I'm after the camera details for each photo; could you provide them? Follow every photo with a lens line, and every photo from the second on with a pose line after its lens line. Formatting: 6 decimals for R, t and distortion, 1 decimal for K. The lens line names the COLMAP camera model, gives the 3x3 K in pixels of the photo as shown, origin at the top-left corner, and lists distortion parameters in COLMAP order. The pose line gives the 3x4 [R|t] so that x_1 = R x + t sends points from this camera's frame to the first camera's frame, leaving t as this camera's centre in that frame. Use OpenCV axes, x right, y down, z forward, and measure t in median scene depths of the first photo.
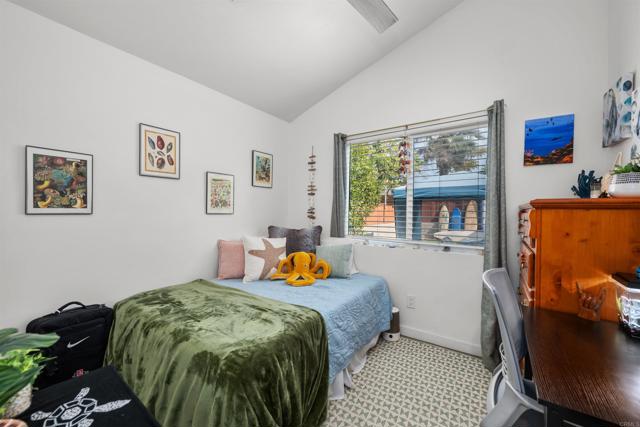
lens RADIAL K [[256.3, 0, 319.0], [0, 256.3, 212.8], [0, 0, 1]] dist [-0.003134, -0.000179]
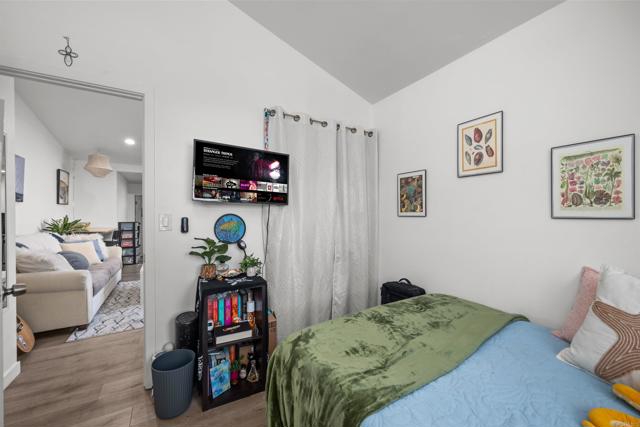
lens RADIAL K [[256.3, 0, 320.3], [0, 256.3, 215.3], [0, 0, 1]] dist [-0.003134, -0.000179]
pose [[-0.412223, -0.000713, -0.911083, 0.414840], [-0.004337, 0.999990, 0.001180, -0.000291], [0.911073, 0.004437, -0.412222, 0.921471]]
